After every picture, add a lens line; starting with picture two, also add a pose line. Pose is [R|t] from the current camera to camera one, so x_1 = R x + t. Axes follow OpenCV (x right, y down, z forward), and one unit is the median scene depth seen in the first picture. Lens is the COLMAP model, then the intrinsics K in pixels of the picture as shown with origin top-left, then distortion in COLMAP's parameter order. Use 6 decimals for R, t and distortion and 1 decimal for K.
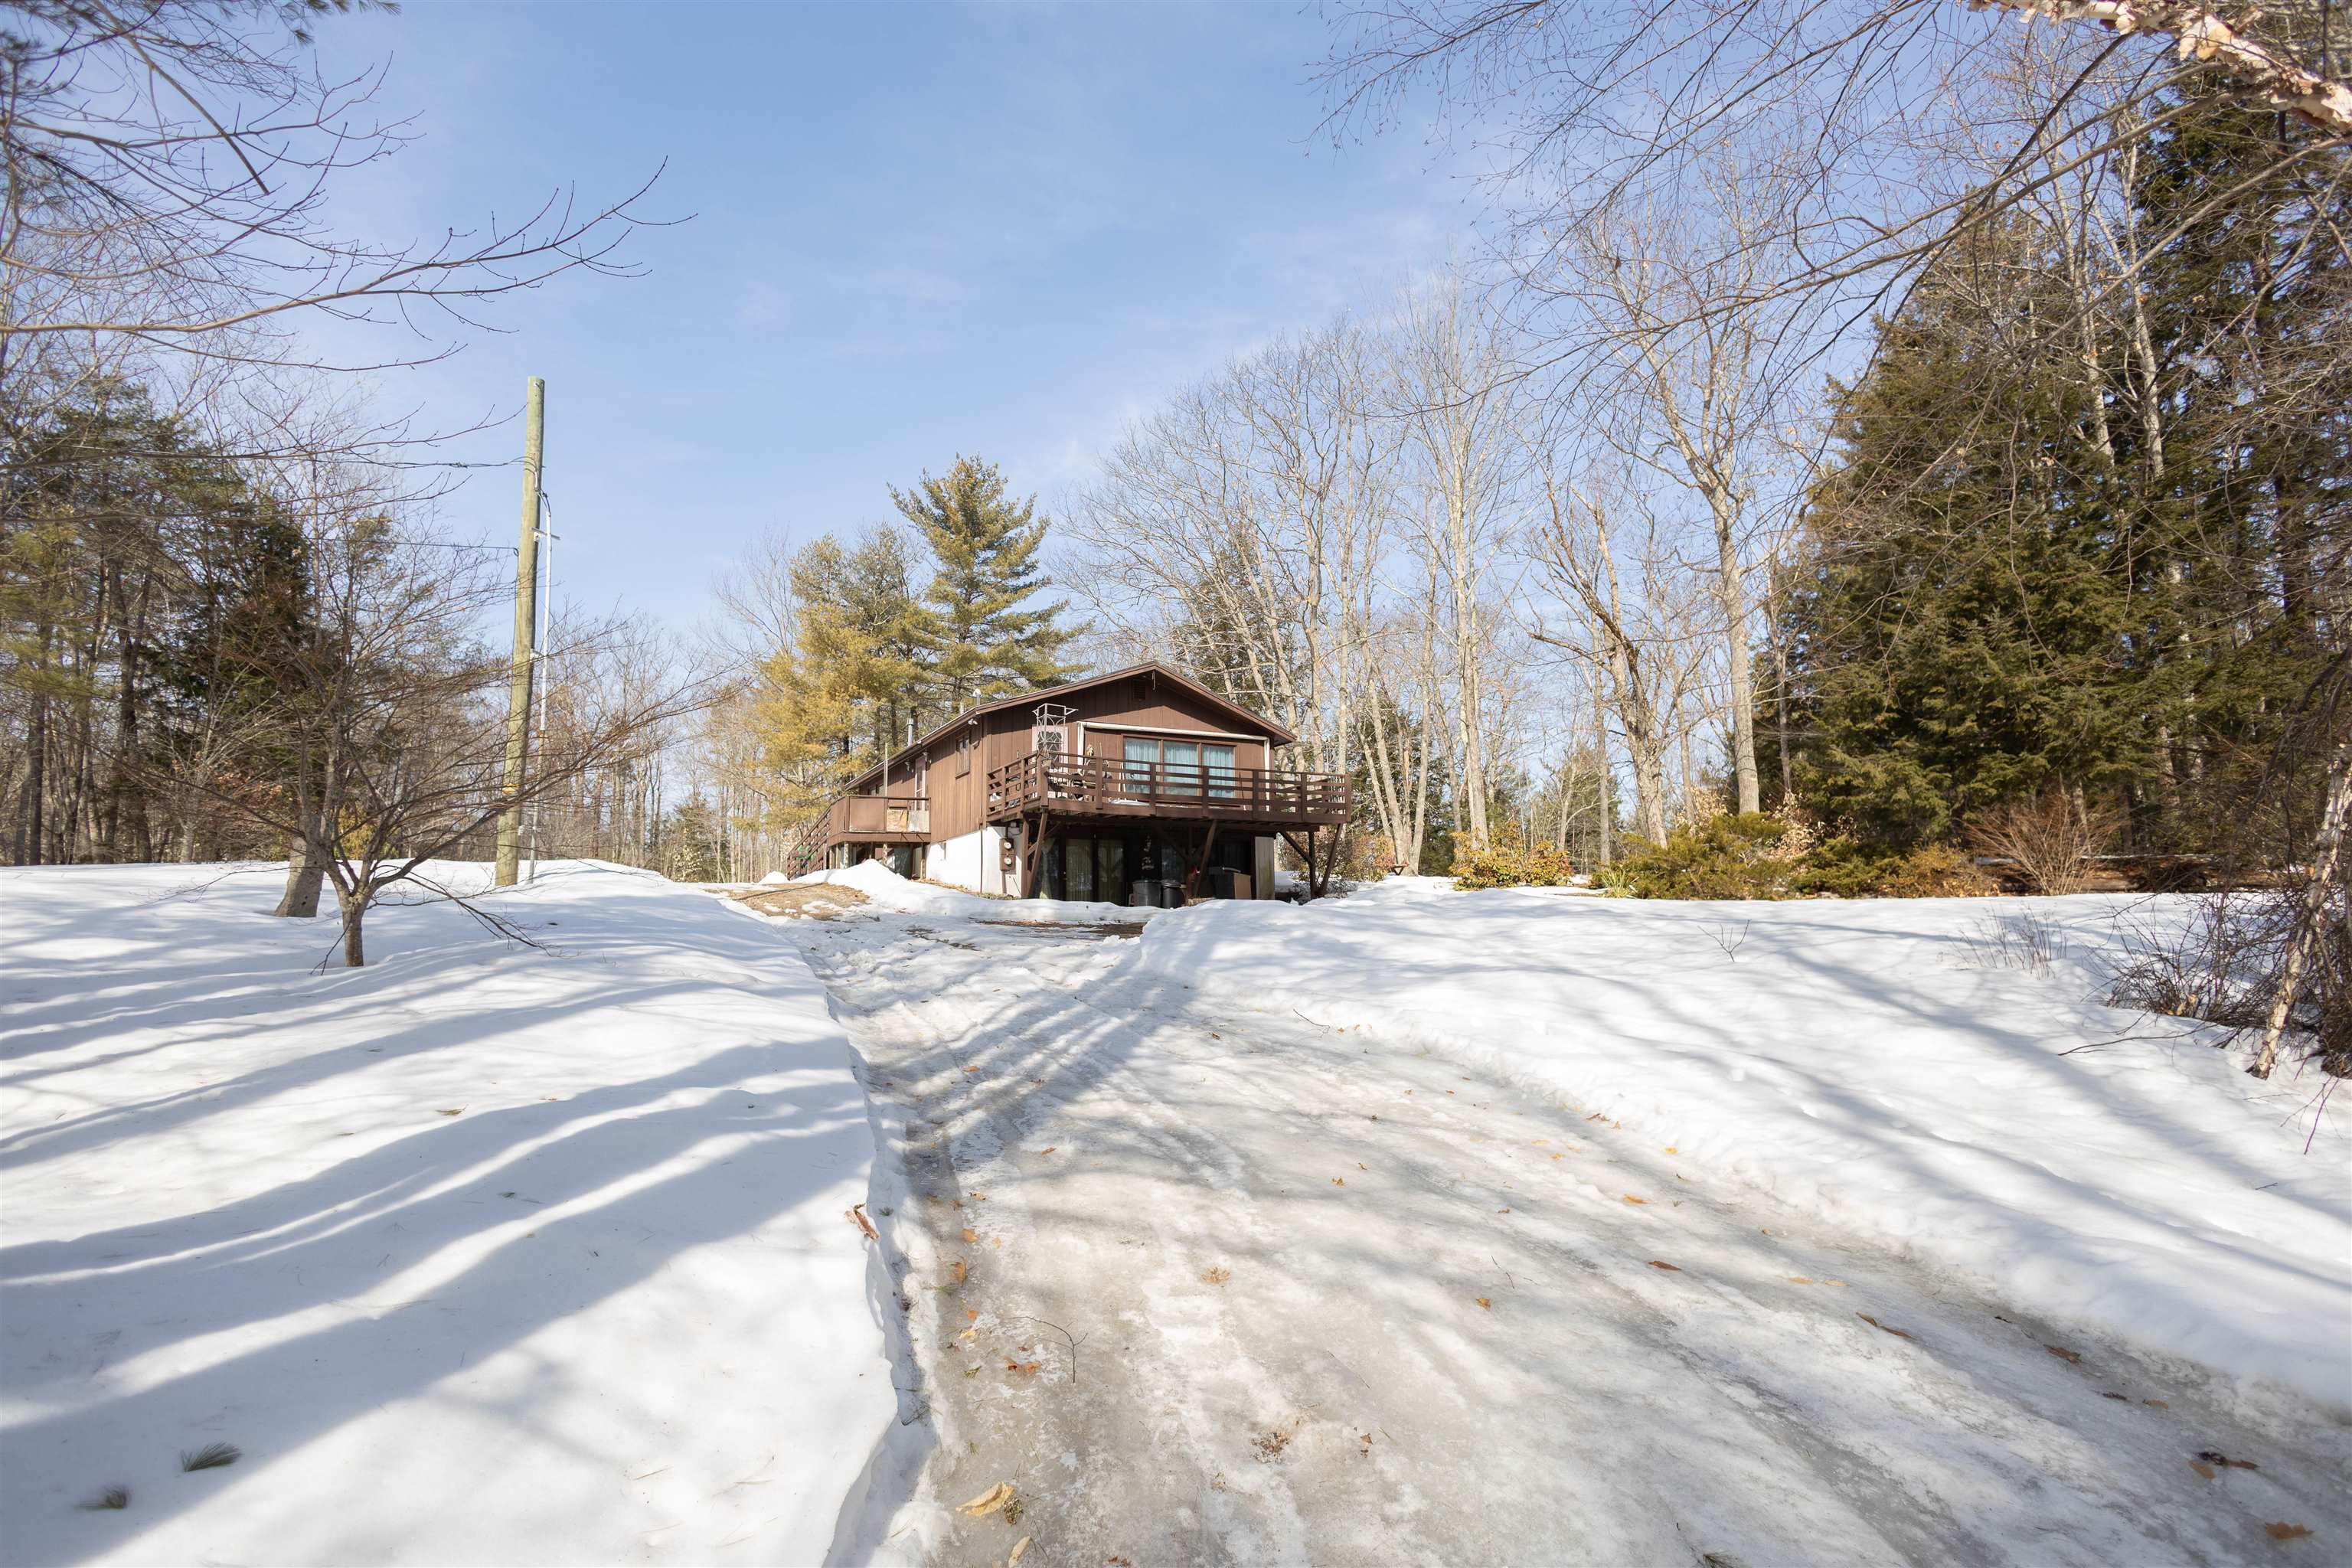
lens RADIAL K [[1052.9, 0, 1165.0], [0, 1052.9, 786.2], [0, 0, 1]] dist [0.000413, -0.000158]
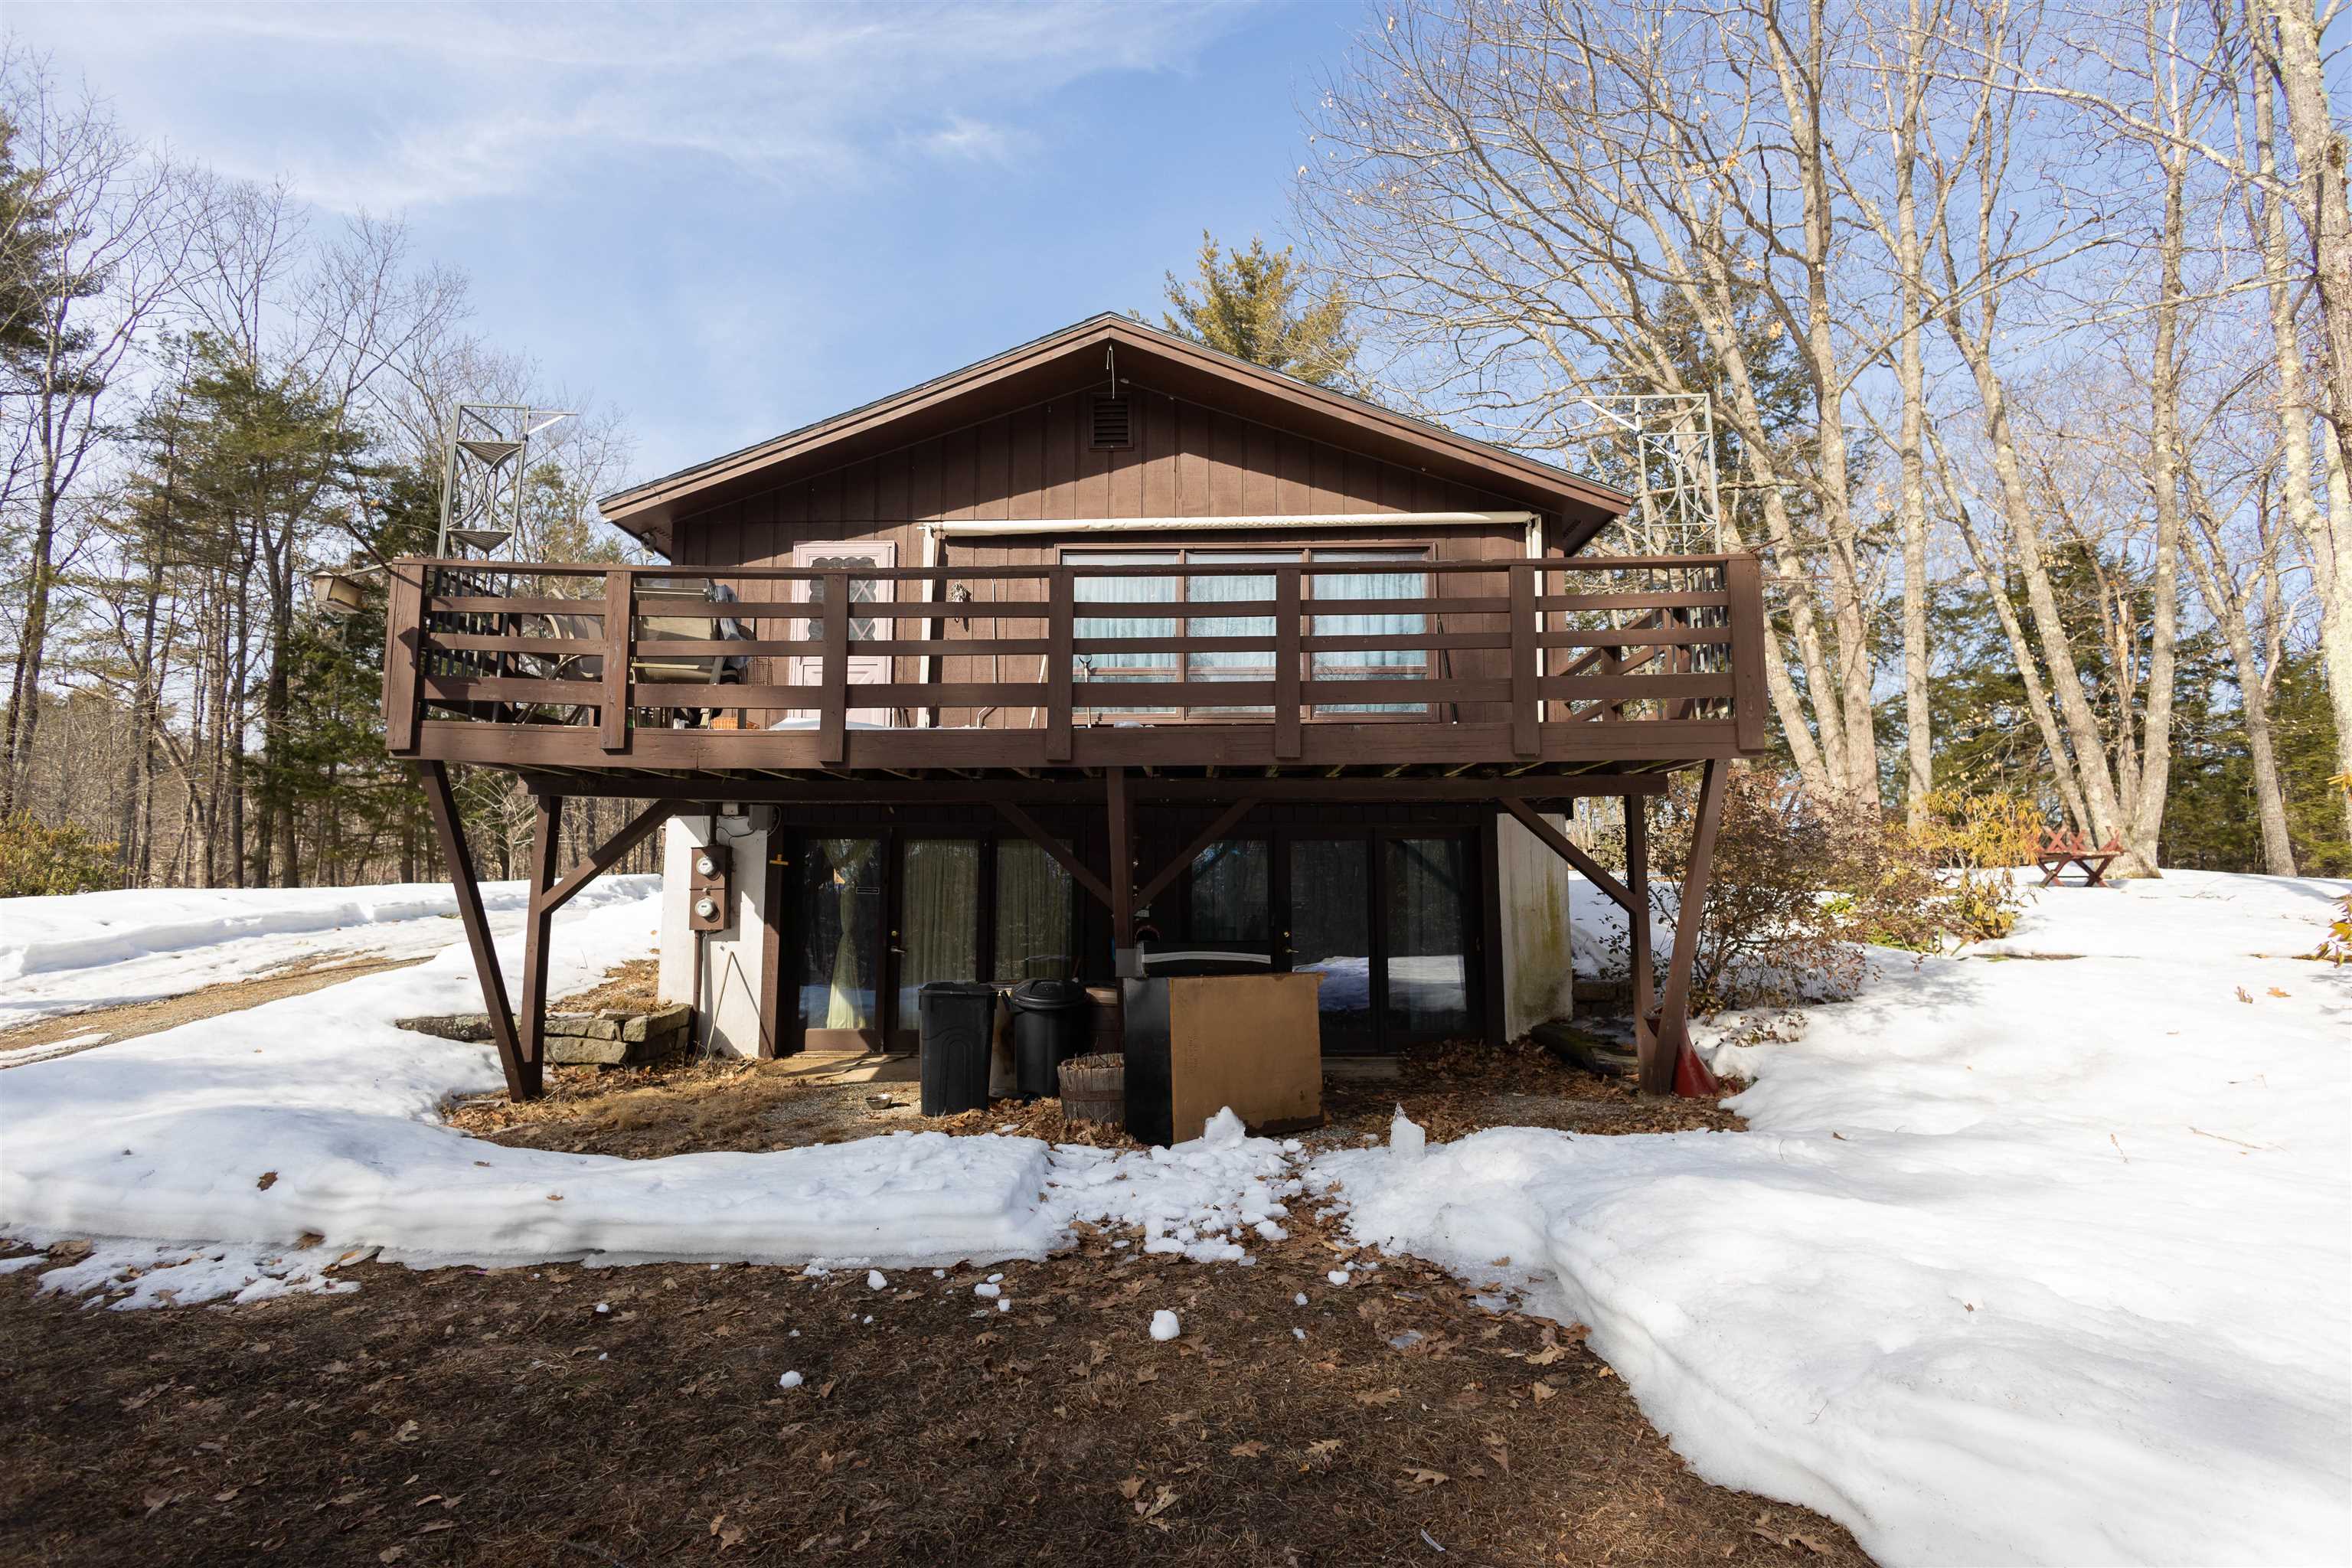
lens RADIAL K [[1052.9, 0, 1183.2], [0, 1052.9, 784.3], [0, 0, 1]] dist [0.000413, -0.000158]
pose [[0.871582, -0.044939, -0.488186, 0.117116], [0.060284, 0.998057, 0.015752, 0.020096], [0.486530, -0.043159, 0.872597, 0.483513]]
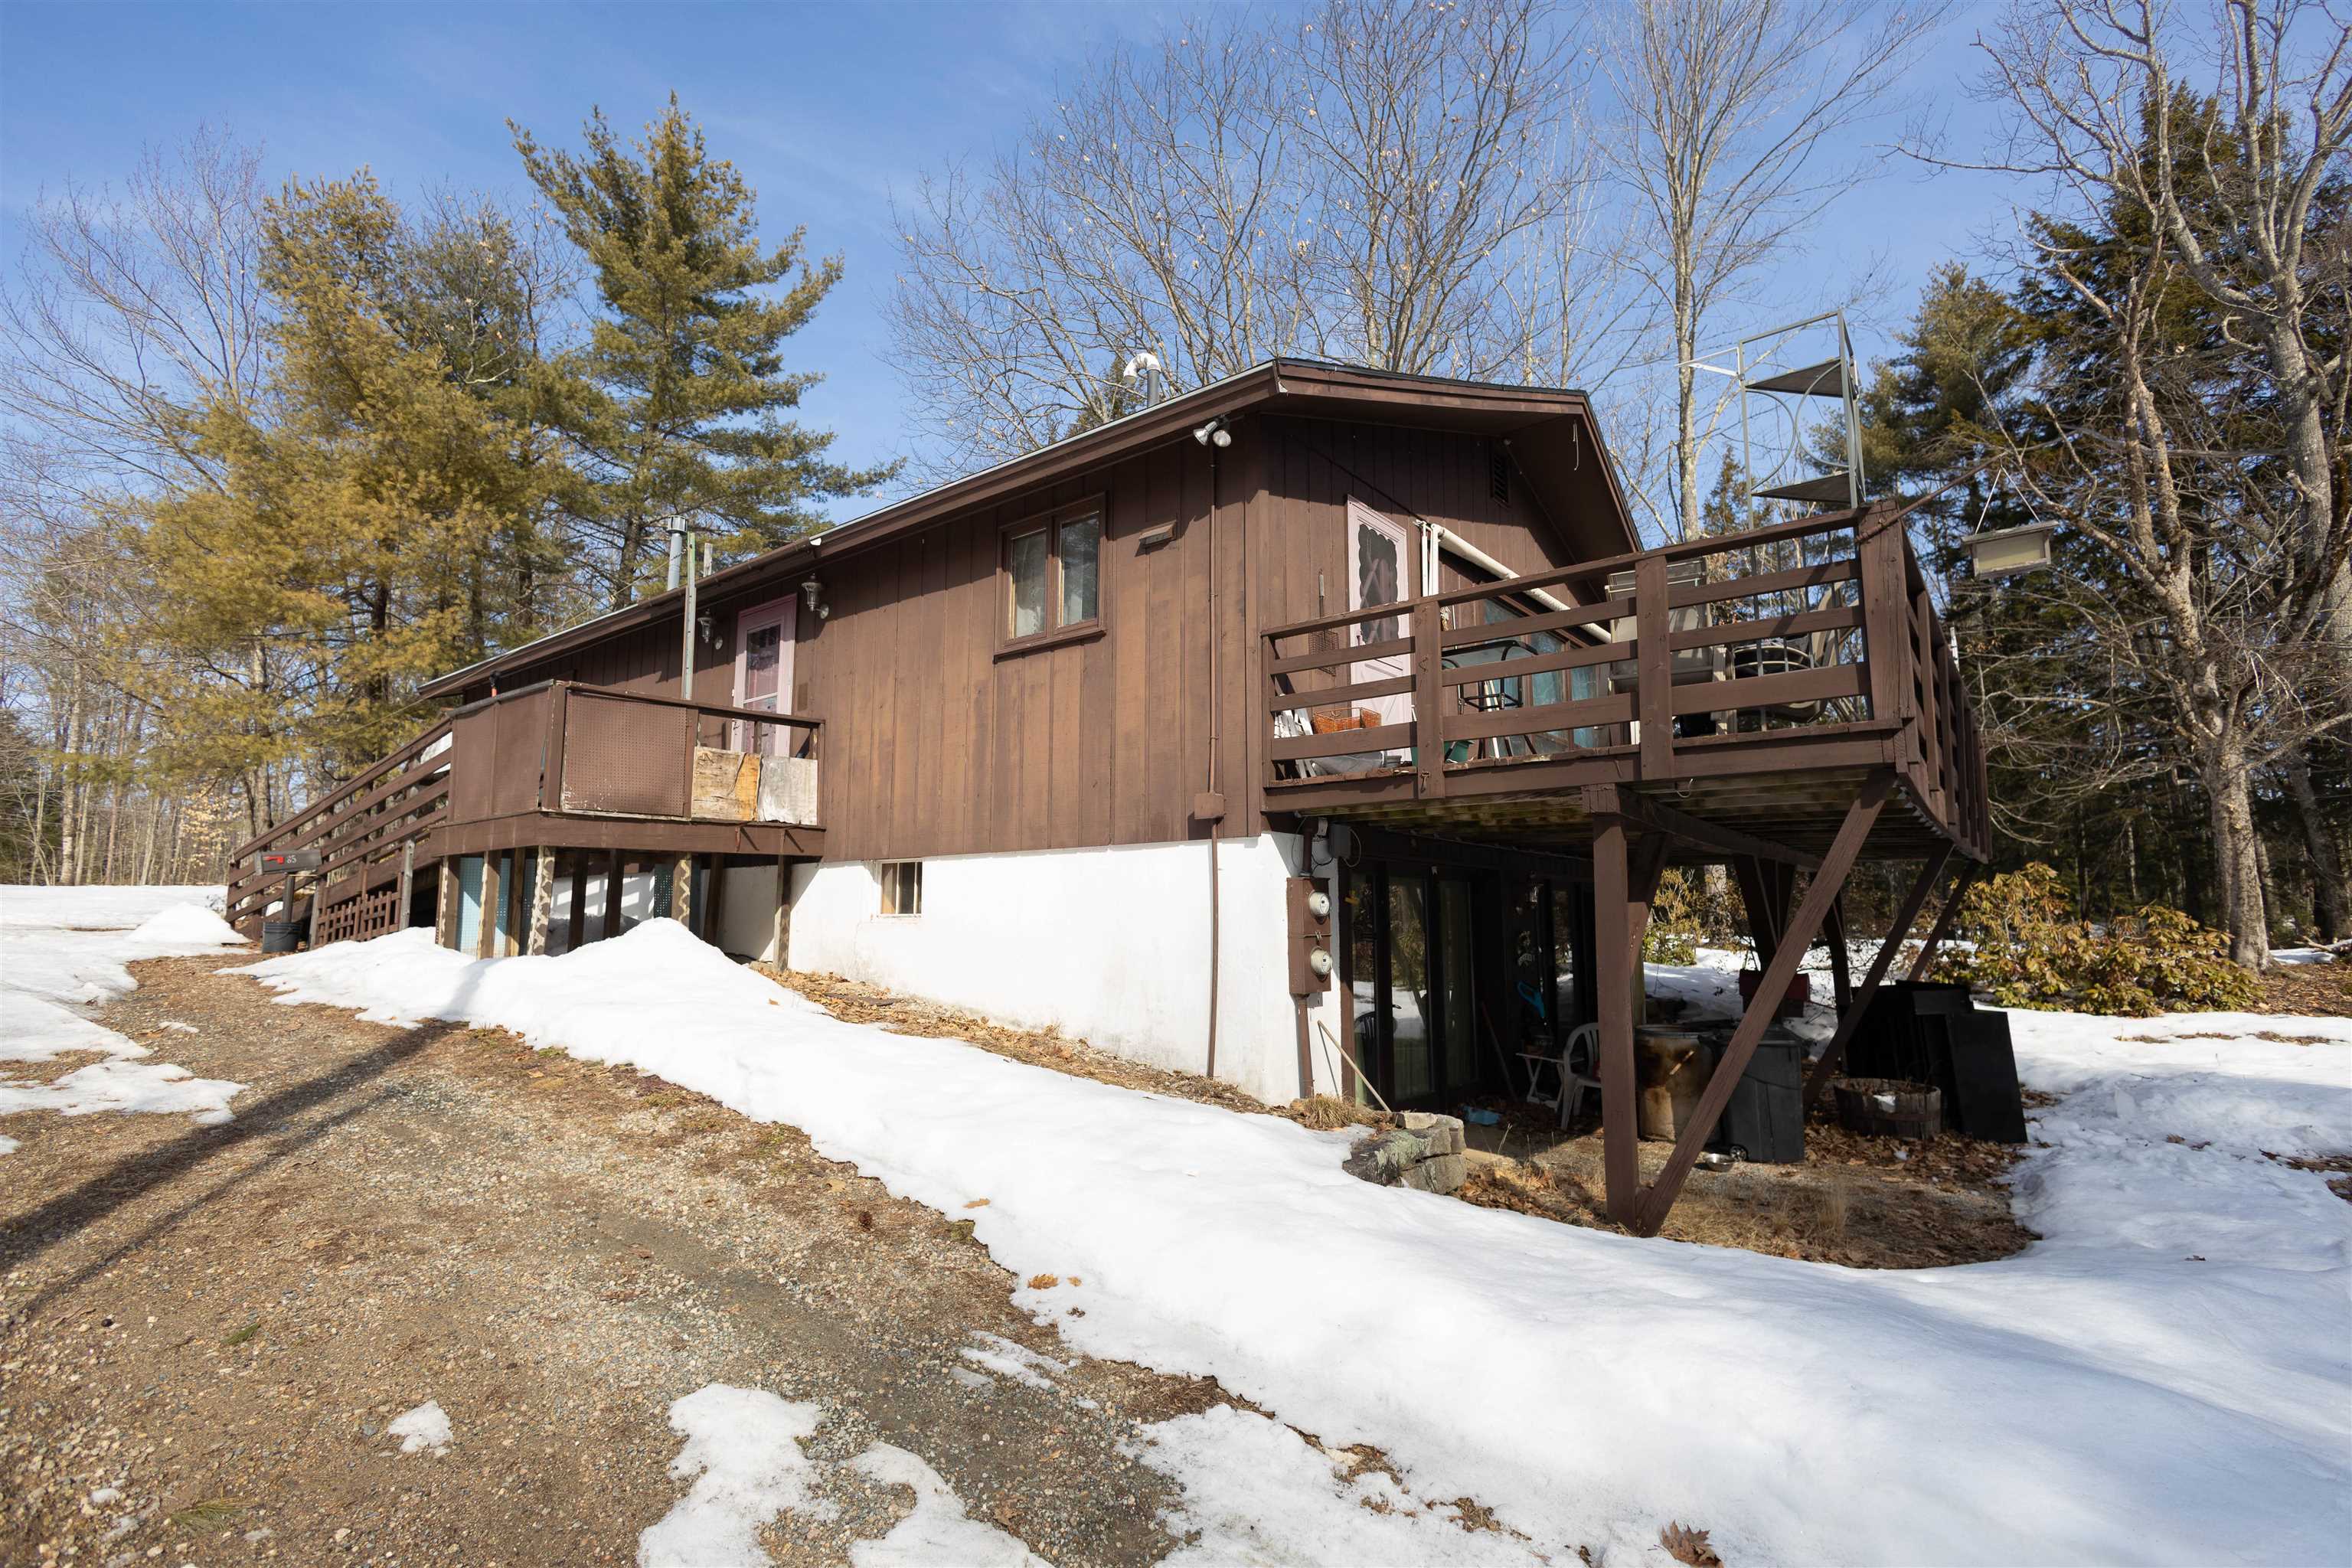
lens RADIAL K [[1052.9, 0, 1187.5], [0, 1052.9, 788.9], [0, 0, 1]] dist [0.000413, -0.000158]
pose [[0.914350, 0.063123, 0.399975, -0.185749], [-0.069701, 0.997566, 0.001903, 0.018319], [-0.398882, -0.029619, 0.916524, 0.491573]]
